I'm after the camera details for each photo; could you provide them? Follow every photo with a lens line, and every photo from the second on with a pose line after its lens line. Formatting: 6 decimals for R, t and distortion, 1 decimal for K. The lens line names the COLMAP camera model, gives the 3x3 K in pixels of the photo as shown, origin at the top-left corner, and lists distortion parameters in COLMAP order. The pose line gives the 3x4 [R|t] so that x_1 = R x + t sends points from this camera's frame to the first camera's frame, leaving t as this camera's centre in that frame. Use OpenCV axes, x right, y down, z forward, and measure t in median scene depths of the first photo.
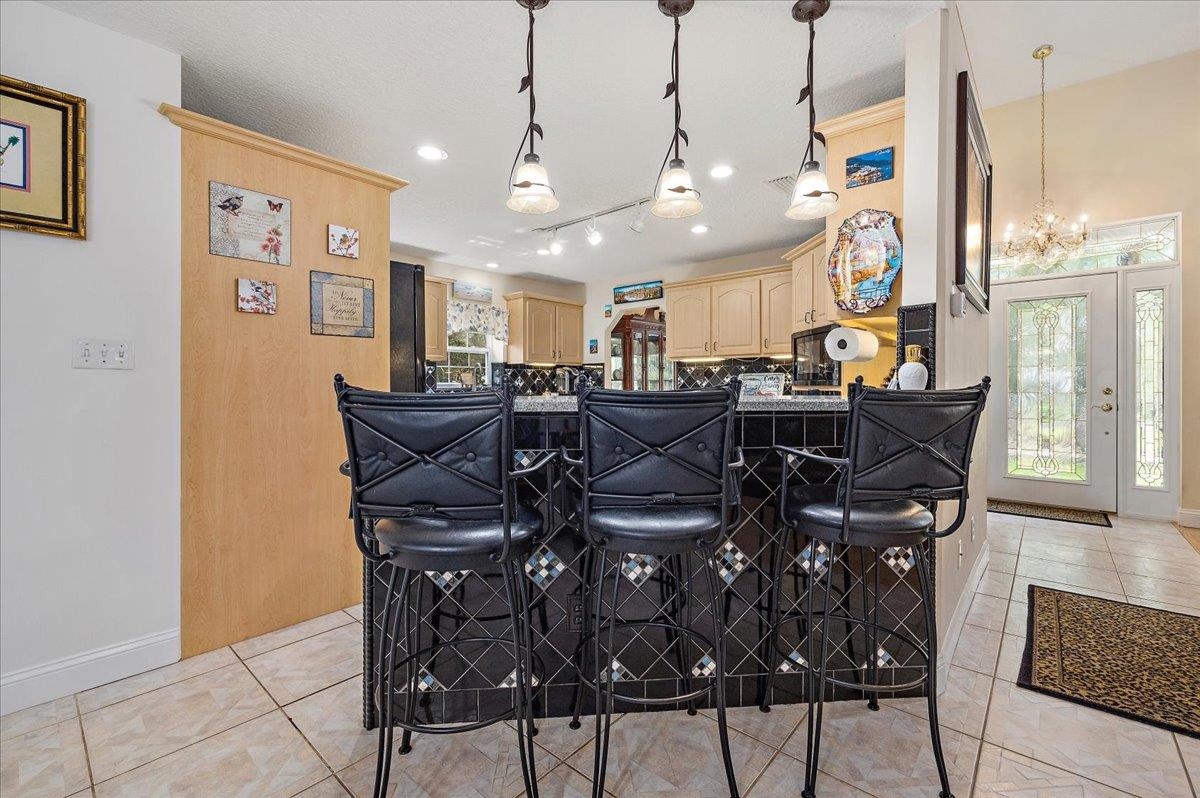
lens RADIAL K [[504.1, 0, 596.0], [0, 504.1, 393.4], [0, 0, 1]] dist [-0.001894, 0.000252]
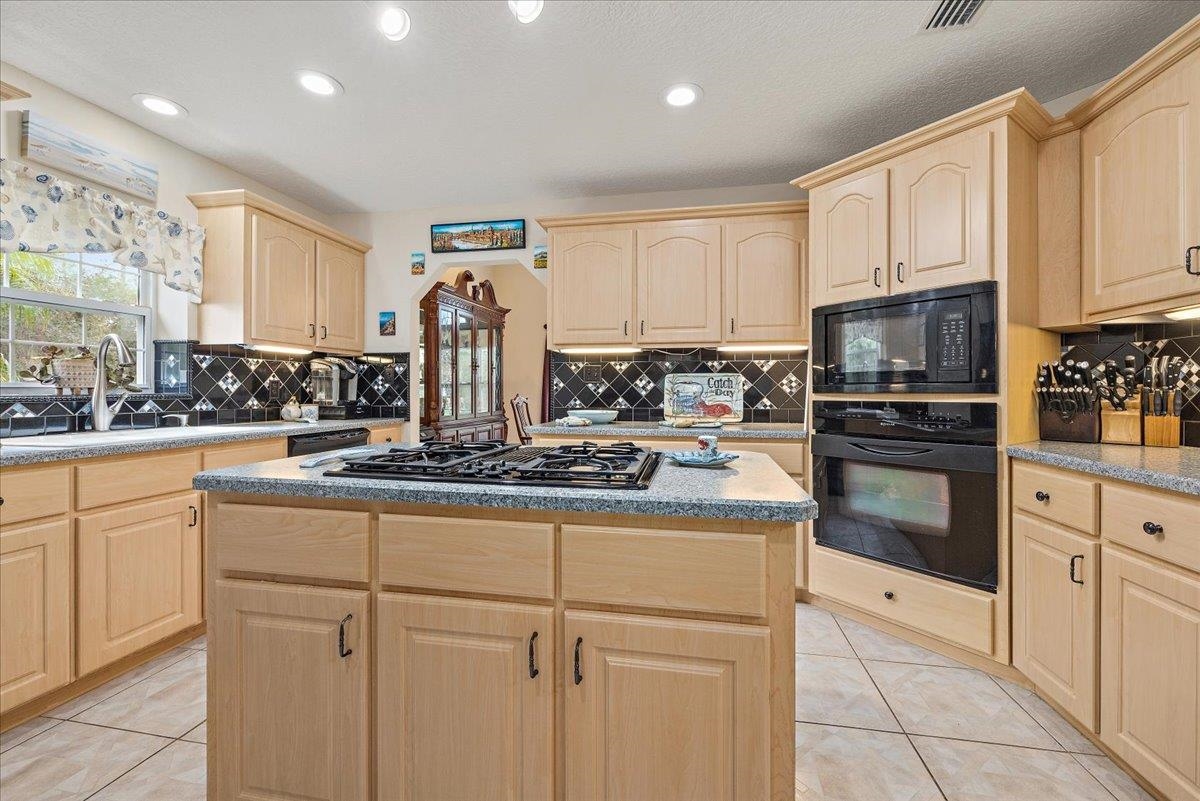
lens RADIAL K [[504.1, 0, 608.2], [0, 504.1, 390.1], [0, 0, 1]] dist [-0.001894, 0.000252]
pose [[0.857008, 0.005703, 0.515271, -0.091569], [0.004326, 0.999824, -0.018261, -0.005806], [-0.515285, 0.017879, 0.856832, 0.409663]]
